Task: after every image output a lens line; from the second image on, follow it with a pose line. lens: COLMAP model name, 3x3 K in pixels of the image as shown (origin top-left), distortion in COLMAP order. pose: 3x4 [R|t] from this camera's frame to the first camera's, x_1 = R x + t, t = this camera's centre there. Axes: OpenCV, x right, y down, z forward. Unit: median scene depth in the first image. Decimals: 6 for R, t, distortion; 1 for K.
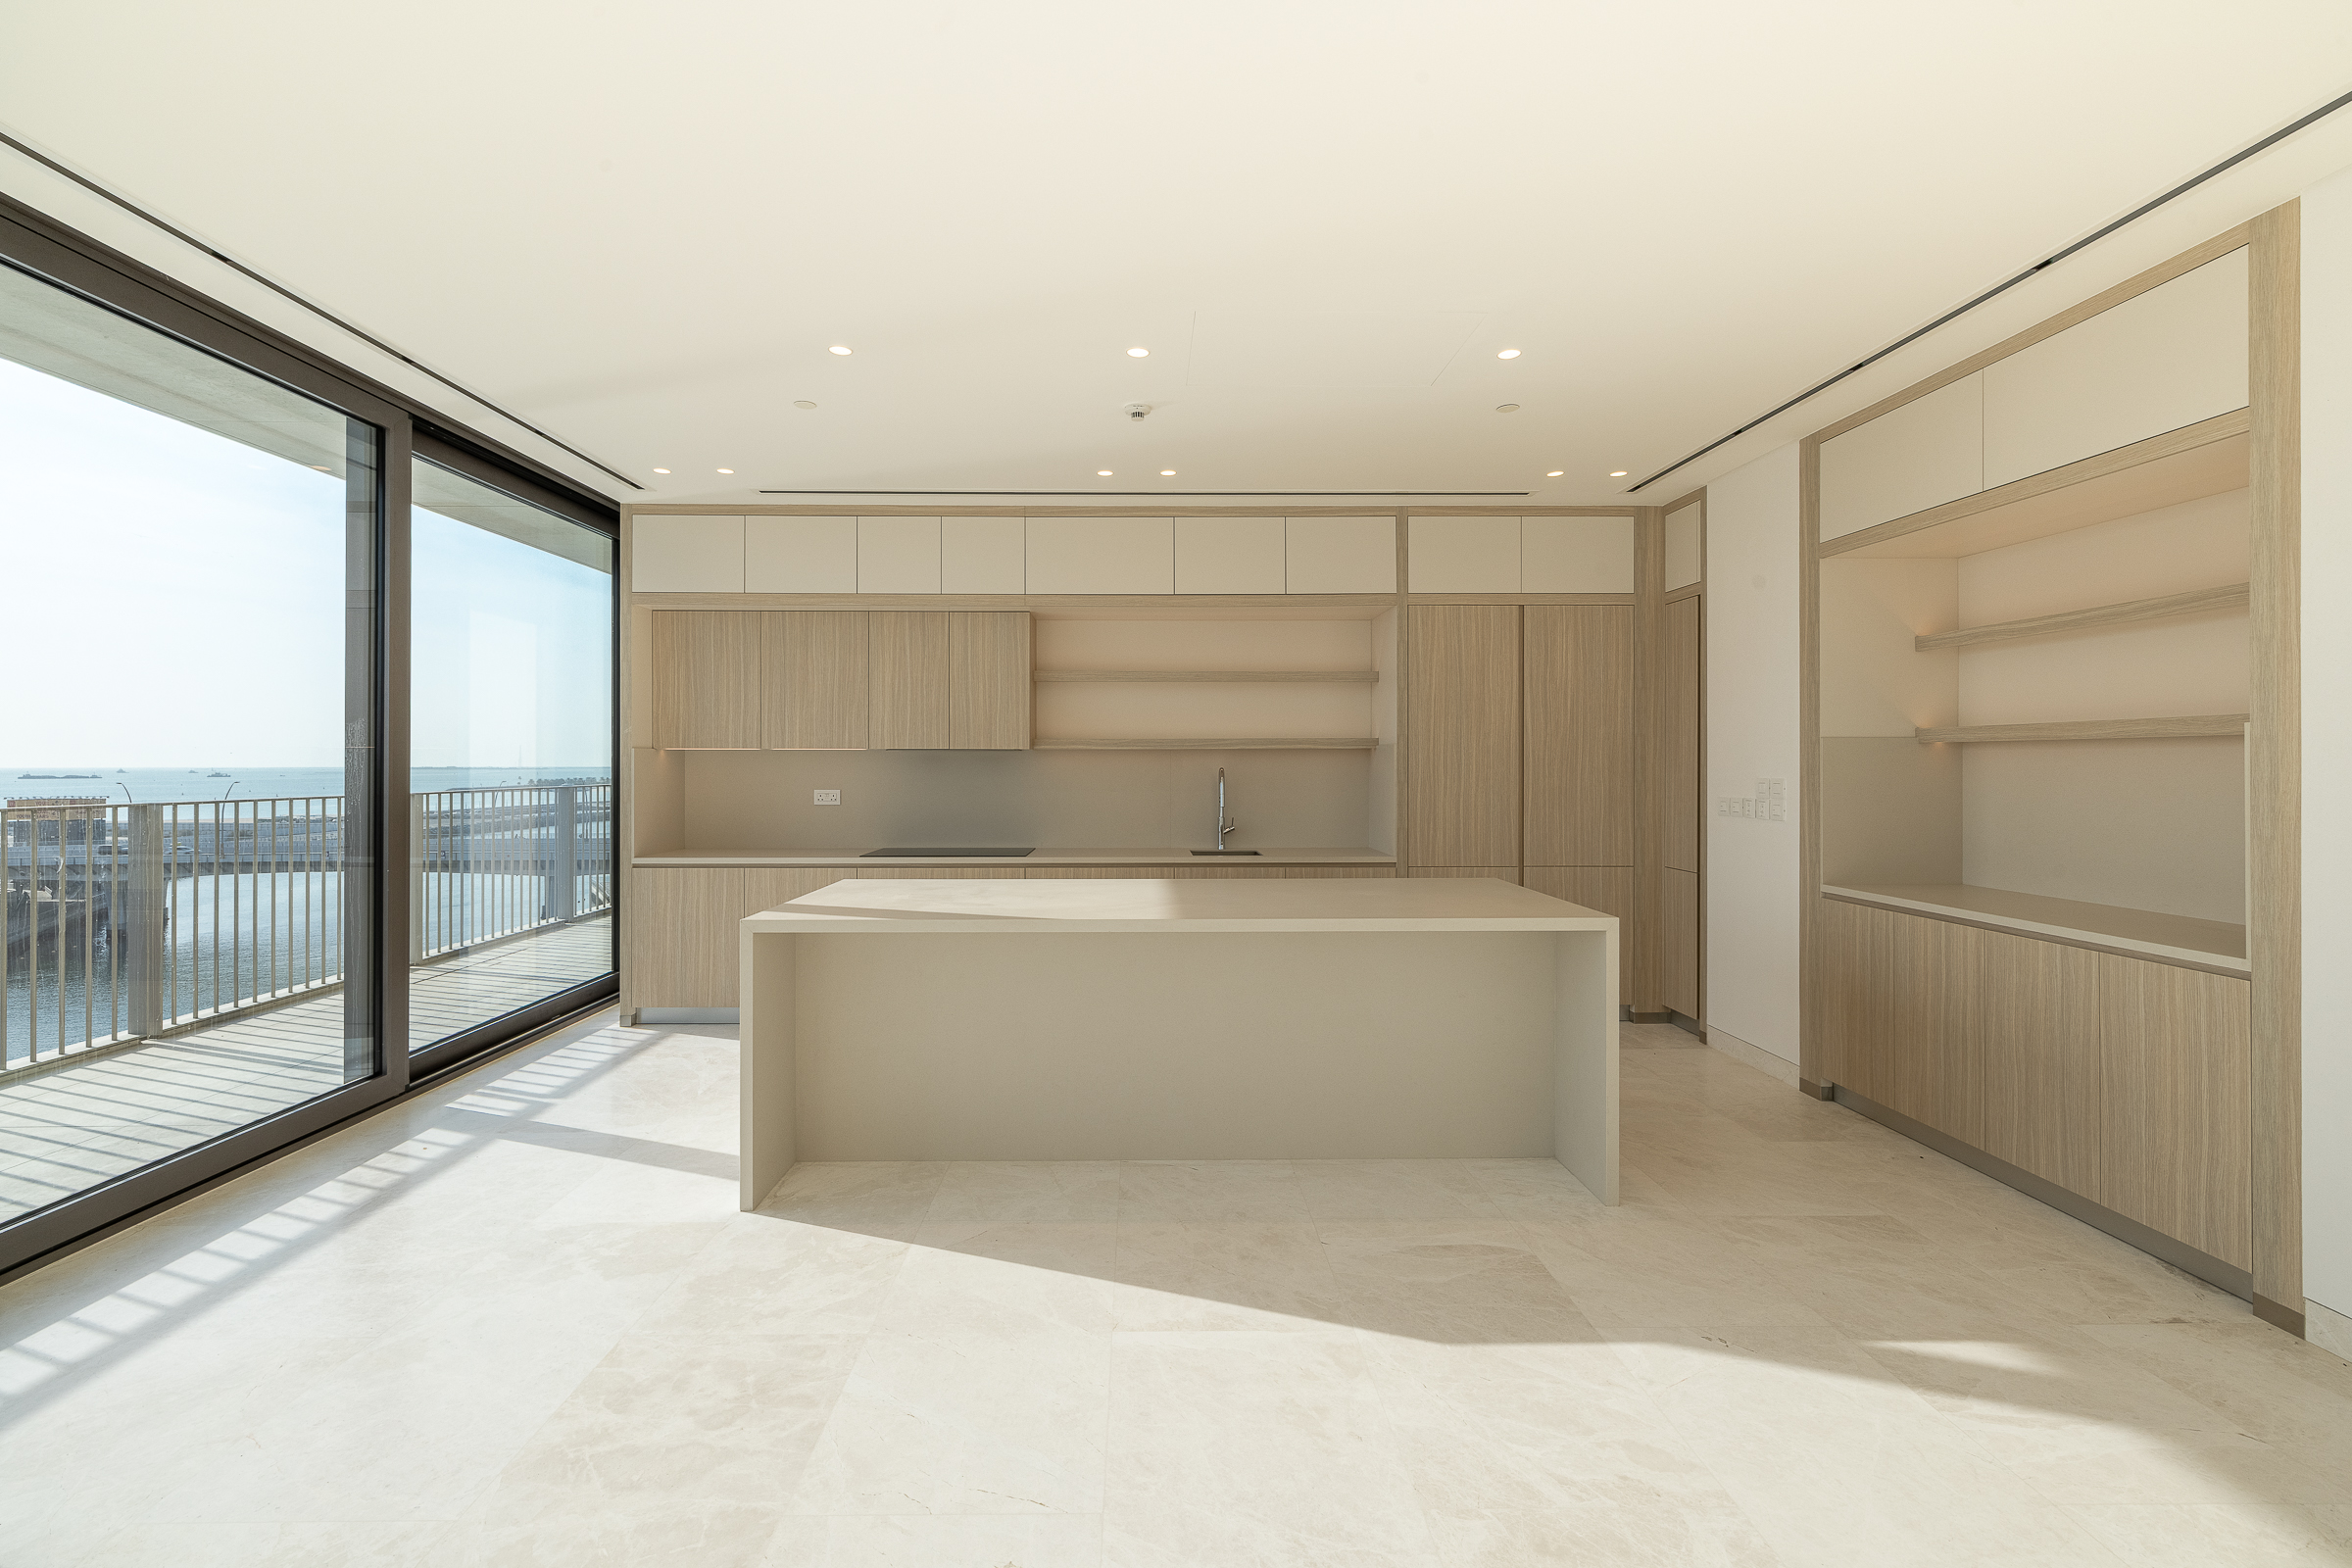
lens RADIAL K [[1785.8, 0, 1174.8], [0, 1785.8, 778.4], [0, 0, 1]] dist [-0.000338, 0.000122]
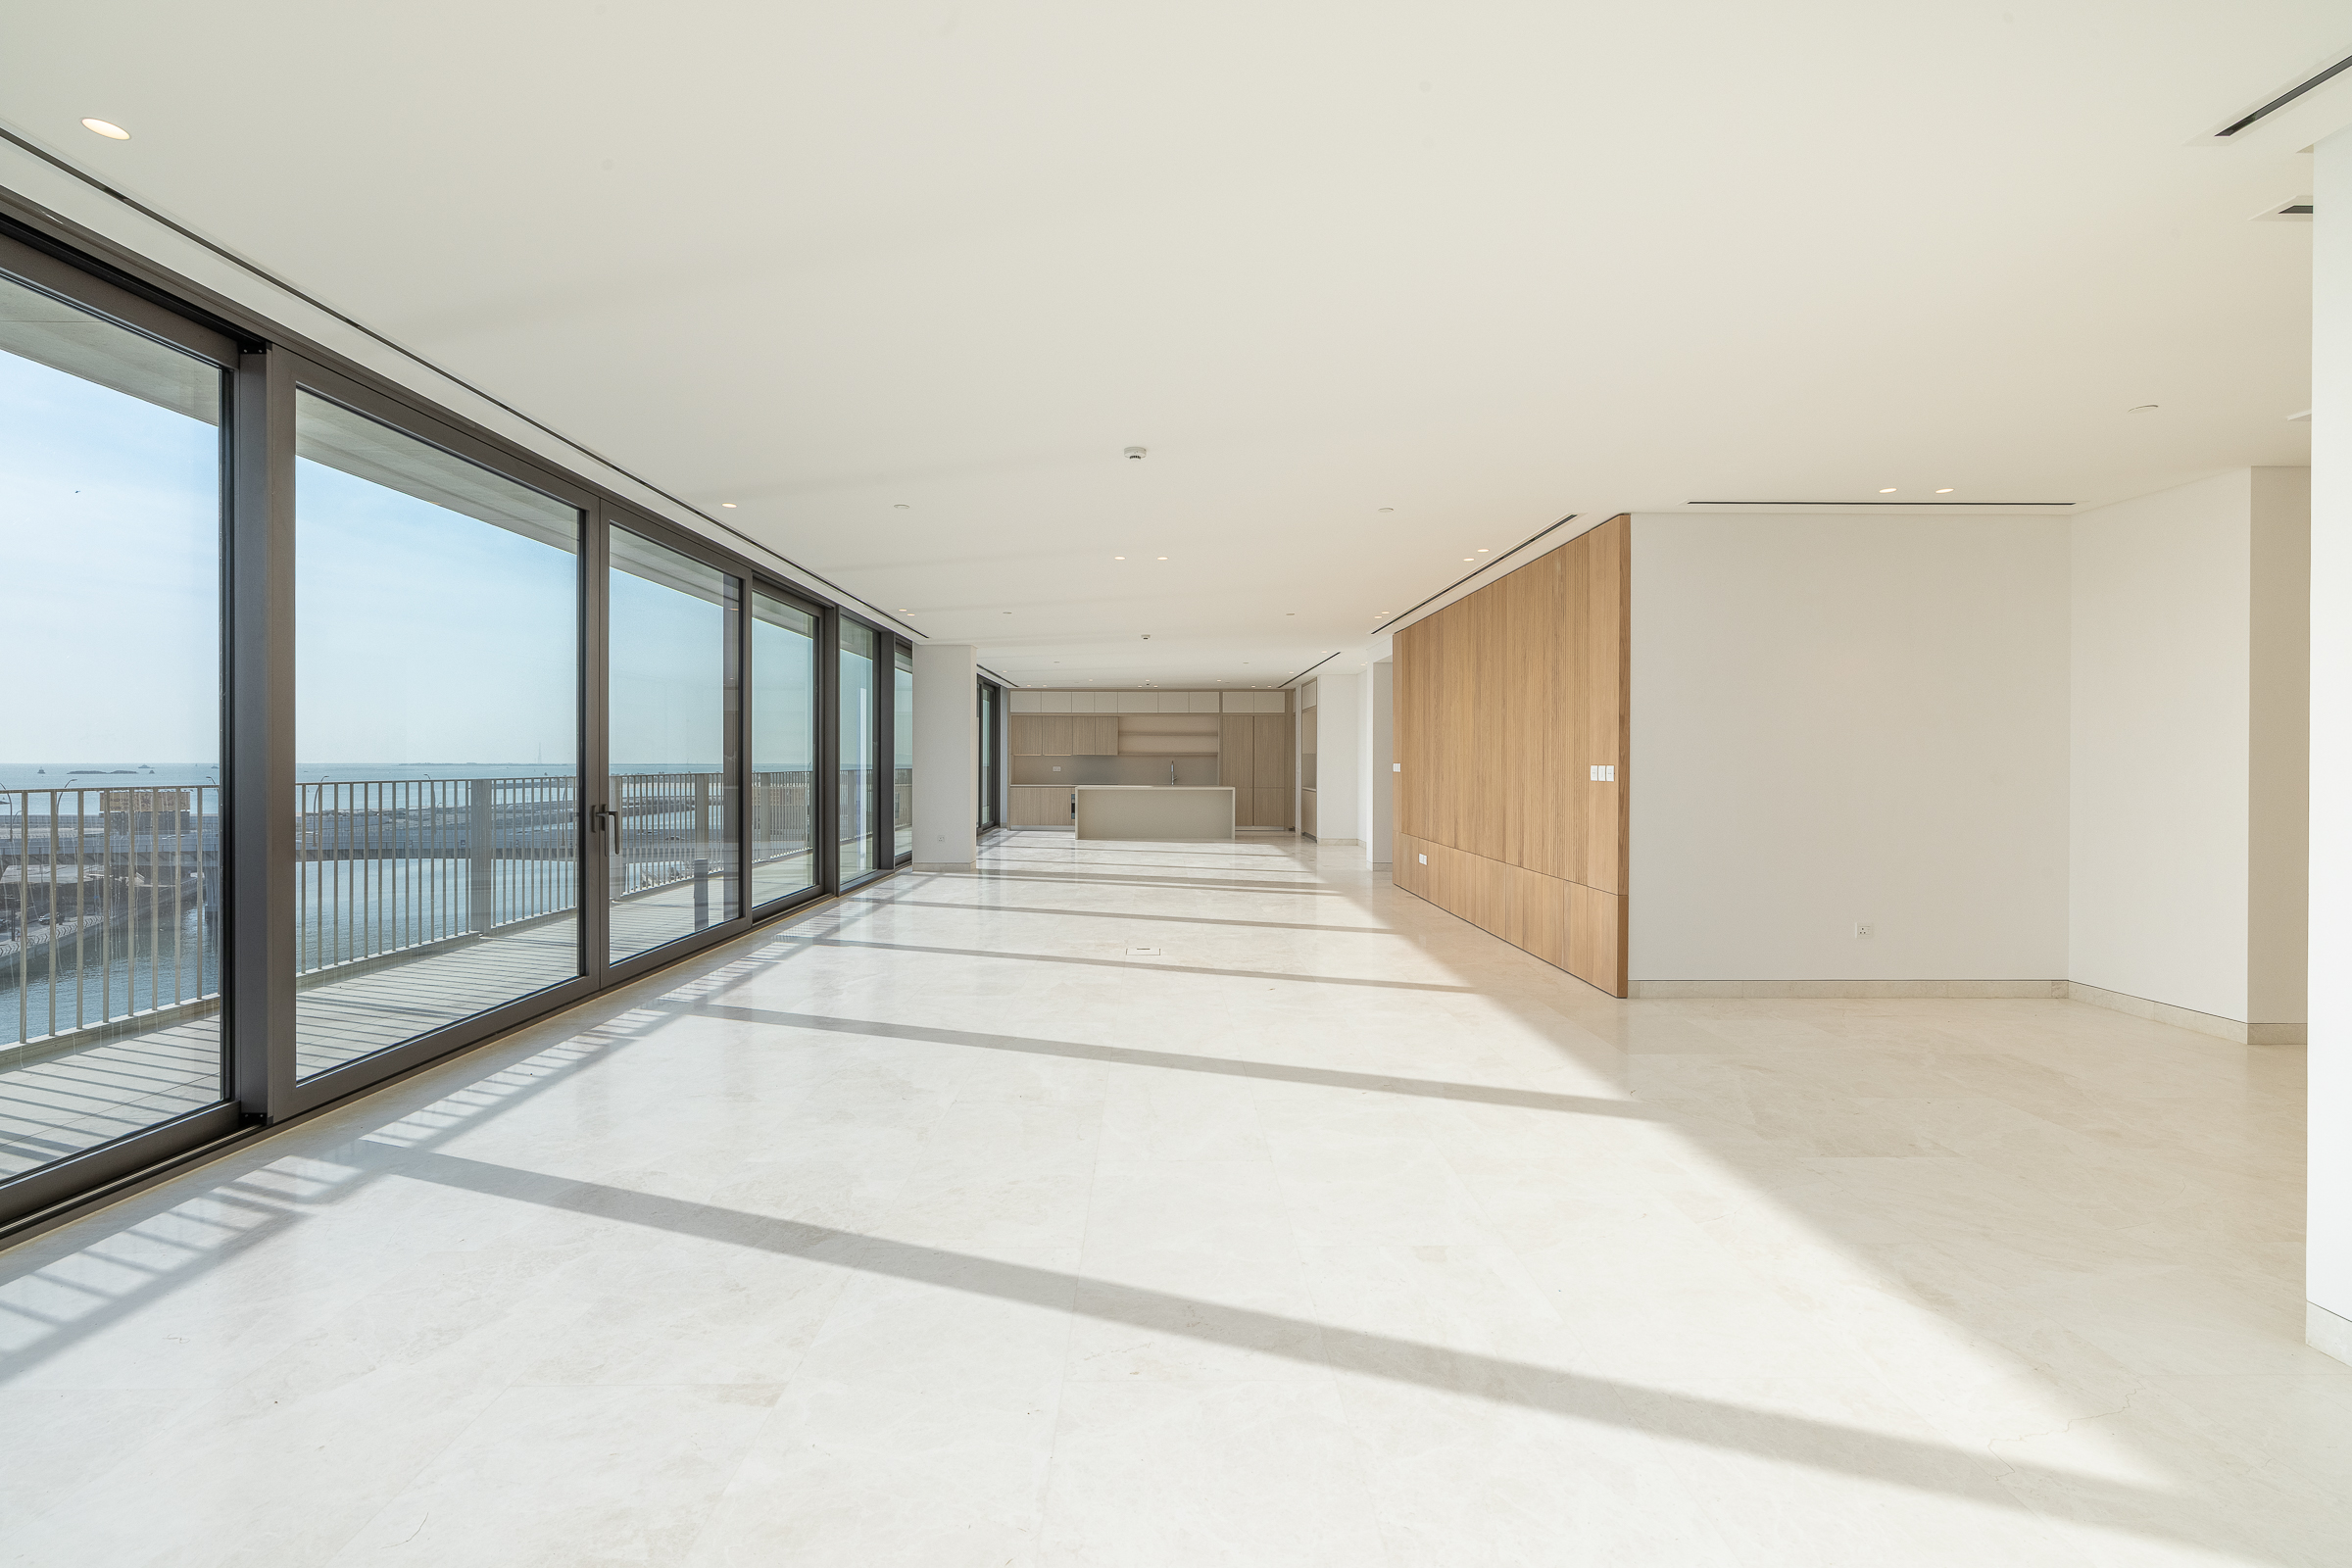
lens RADIAL K [[2055.3, 0, 1180.8], [0, 2055.3, 777.8], [0, 0, 1]] dist [0.006537, 0.001956]
pose [[0.999950, 0.001770, 0.009870, 0.001008], [-0.001820, 0.999985, 0.005075, 0.001568], [-0.009860, -0.005093, 0.999938, -0.592786]]
